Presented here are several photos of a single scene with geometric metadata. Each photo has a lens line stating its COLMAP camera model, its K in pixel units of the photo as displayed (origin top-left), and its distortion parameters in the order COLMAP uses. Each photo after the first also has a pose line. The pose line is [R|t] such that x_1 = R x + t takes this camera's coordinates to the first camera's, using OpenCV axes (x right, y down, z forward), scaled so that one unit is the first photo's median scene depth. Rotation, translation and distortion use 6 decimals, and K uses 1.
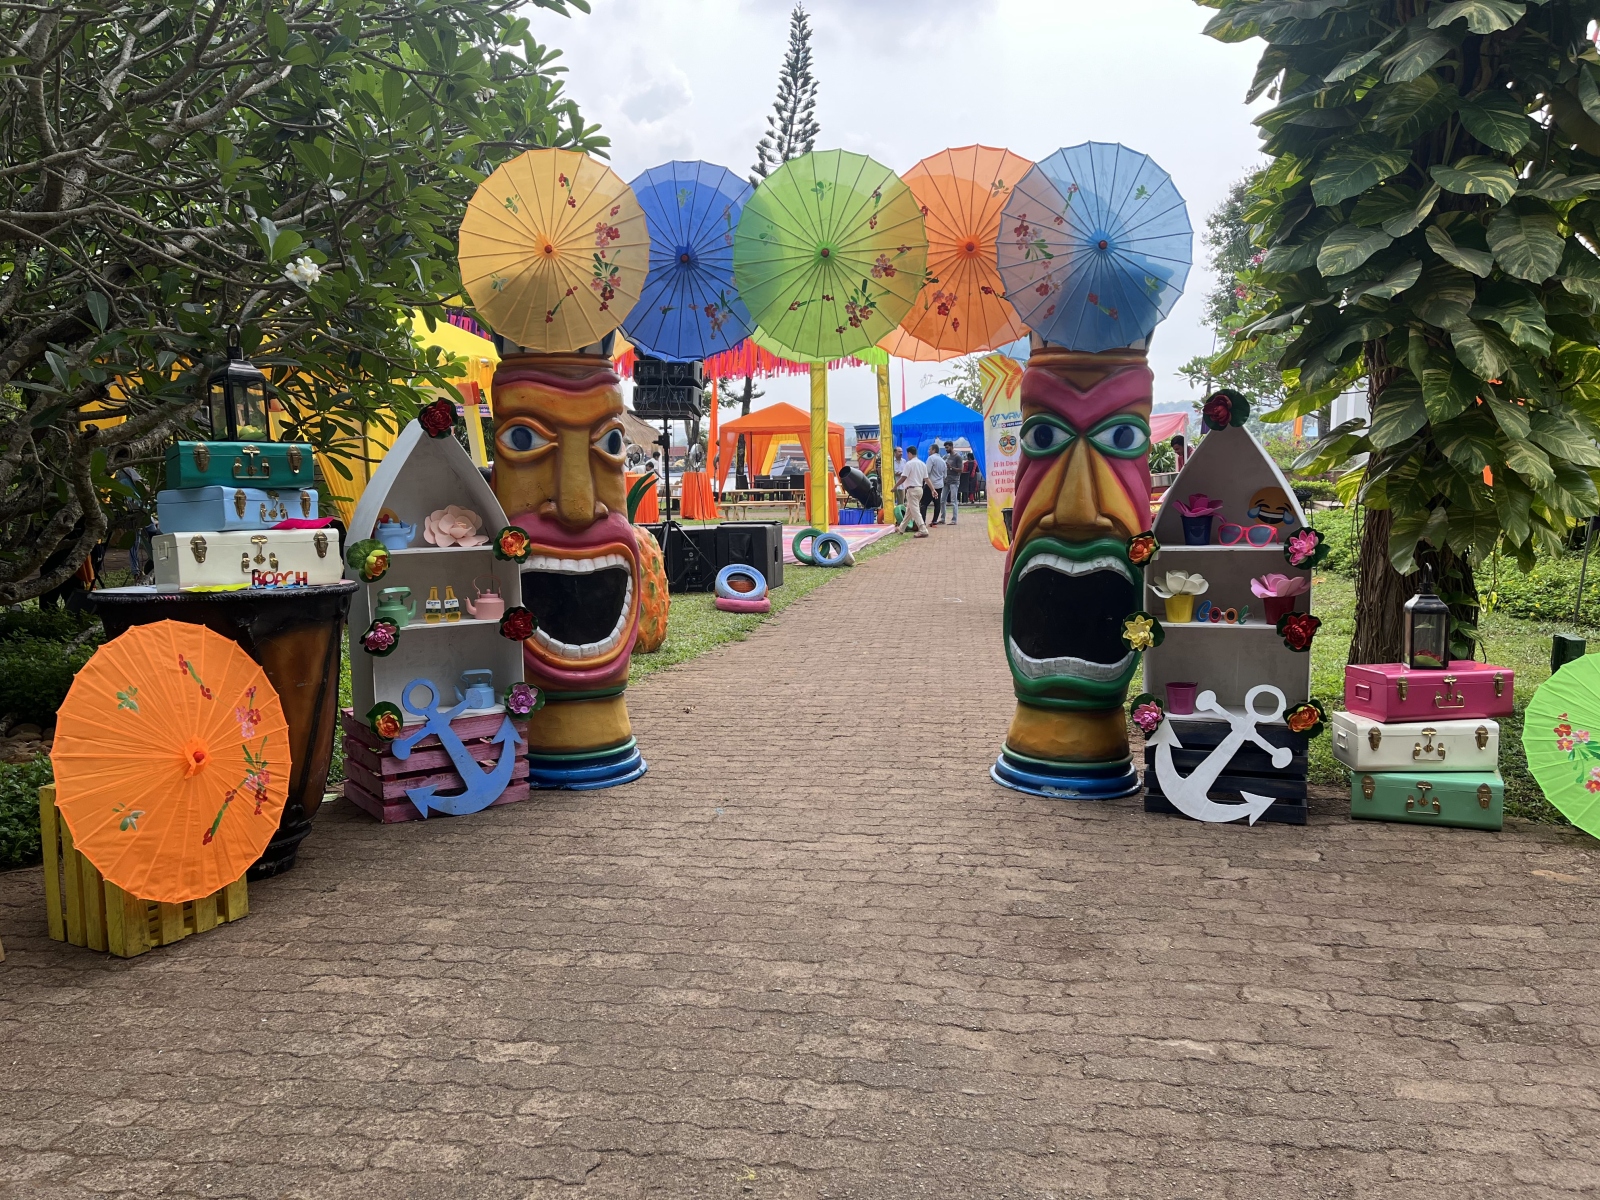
lens RADIAL K [[1228.7, 0, 800.0], [0, 1228.7, 600.0], [0, 0, 1]] dist [0.044608, -0.001843]
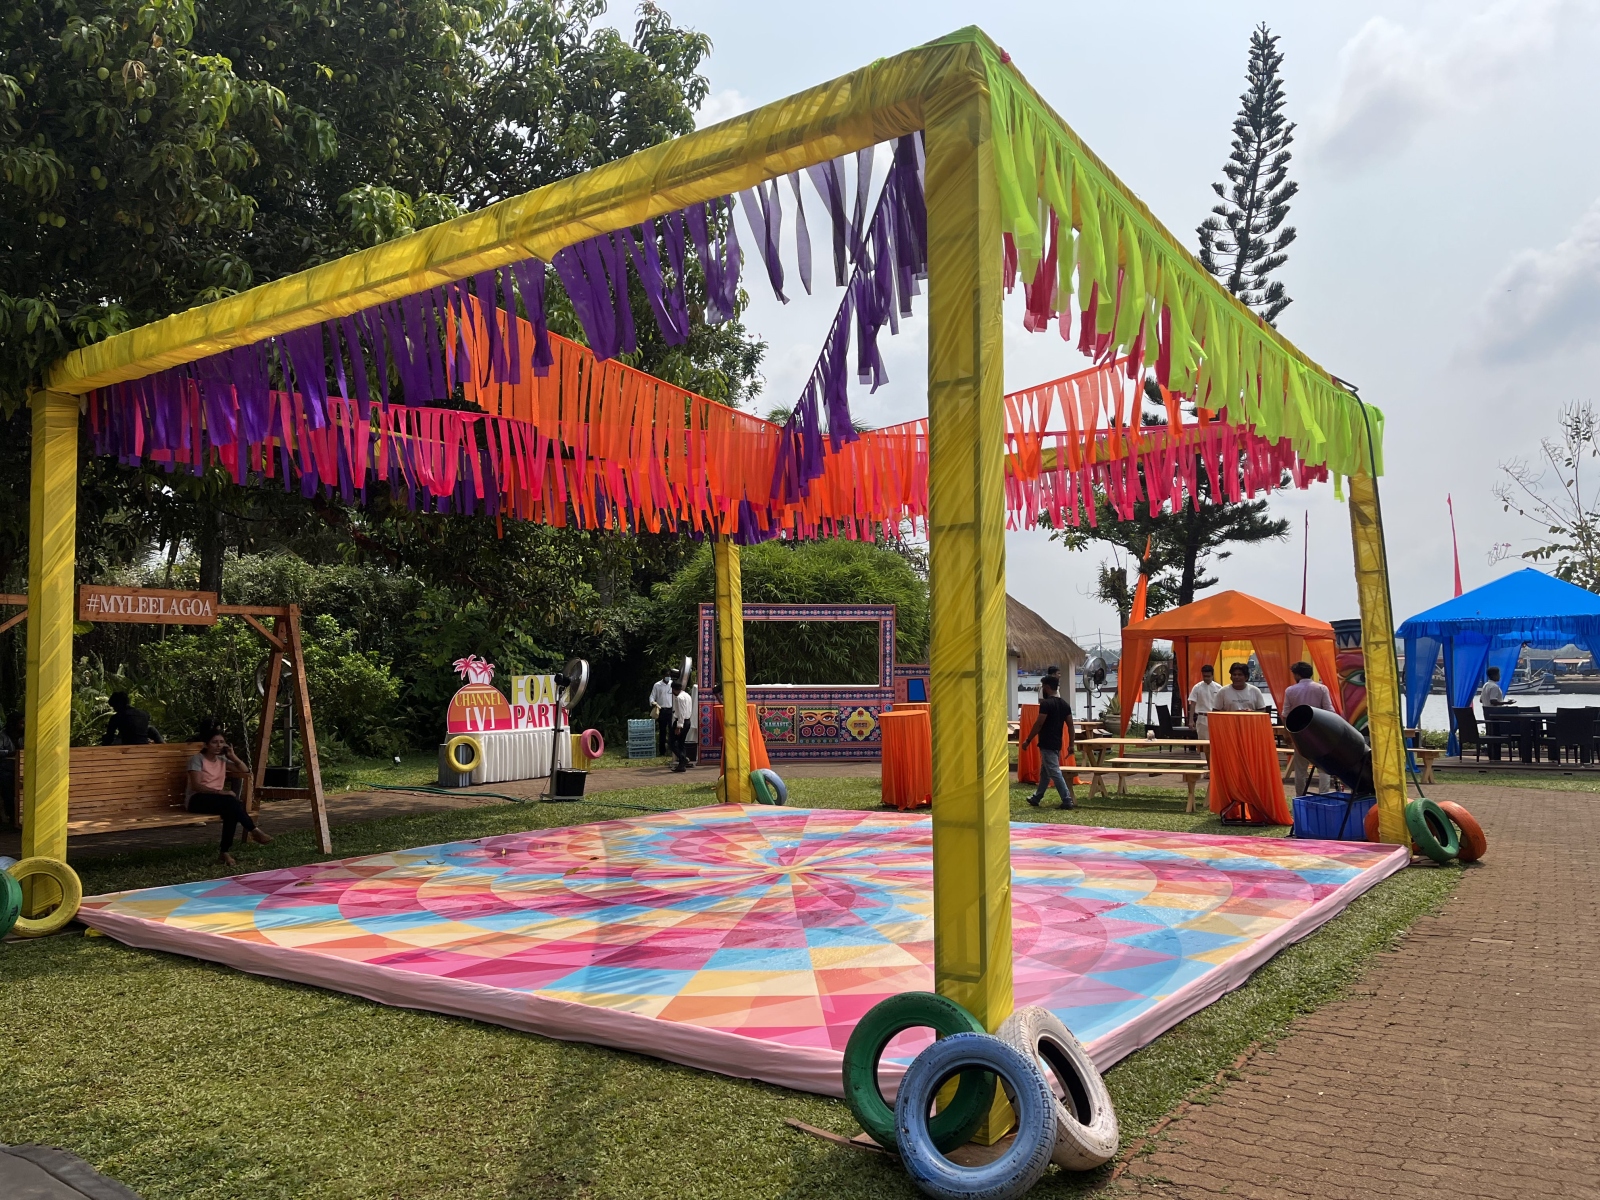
lens RADIAL K [[1228.7, 0, 800.0], [0, 1228.7, 600.0], [0, 0, 1]] dist [0.044608, -0.001843]
pose [[0.913746, -0.021956, -0.405693, 0.038443], [-0.047295, 0.986002, -0.159884, -0.041734], [0.403525, 0.165281, 0.899917, 0.323096]]
